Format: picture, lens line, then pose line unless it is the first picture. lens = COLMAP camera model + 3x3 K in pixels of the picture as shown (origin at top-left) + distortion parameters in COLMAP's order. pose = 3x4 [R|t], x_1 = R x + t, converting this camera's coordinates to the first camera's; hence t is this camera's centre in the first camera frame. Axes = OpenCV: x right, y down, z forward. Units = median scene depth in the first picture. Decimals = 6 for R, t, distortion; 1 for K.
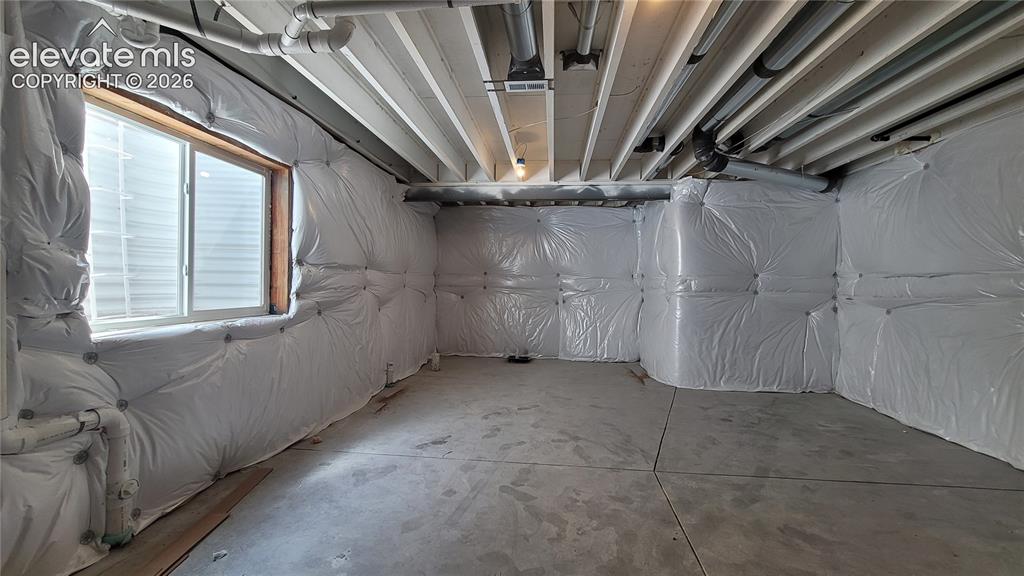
lens RADIAL K [[418.8, 0, 512.3], [0, 418.8, 284.2], [0, 0, 1]] dist [0.002902, -0.000033]
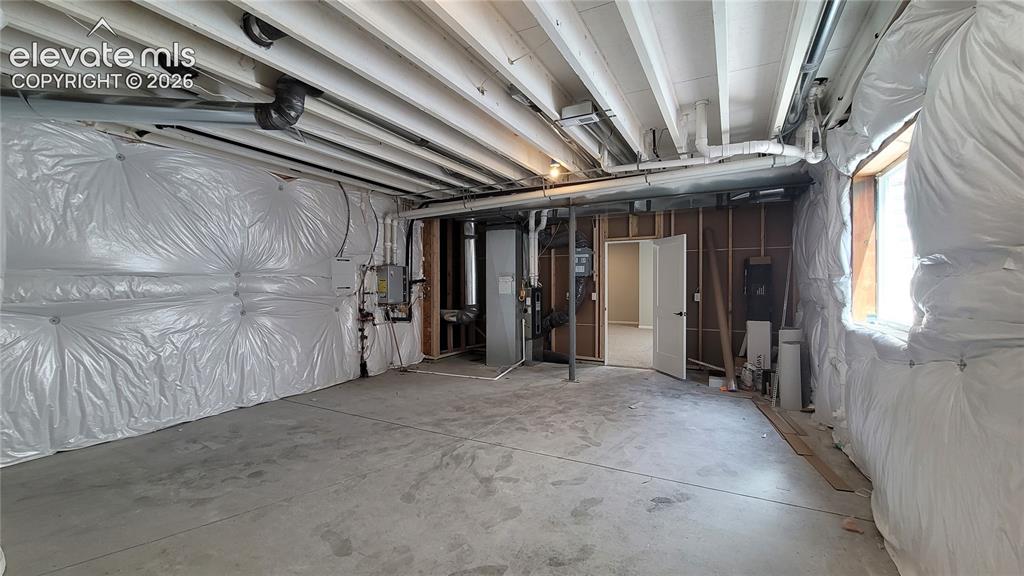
lens RADIAL K [[418.8, 0, 511.6], [0, 418.8, 285.4], [0, 0, 1]] dist [0.002902, -0.000033]
pose [[-0.924723, -0.013663, 0.380395, -0.236888], [-0.010534, 0.999891, 0.010306, -0.021900], [-0.380494, 0.005523, -0.924767, 2.075793]]
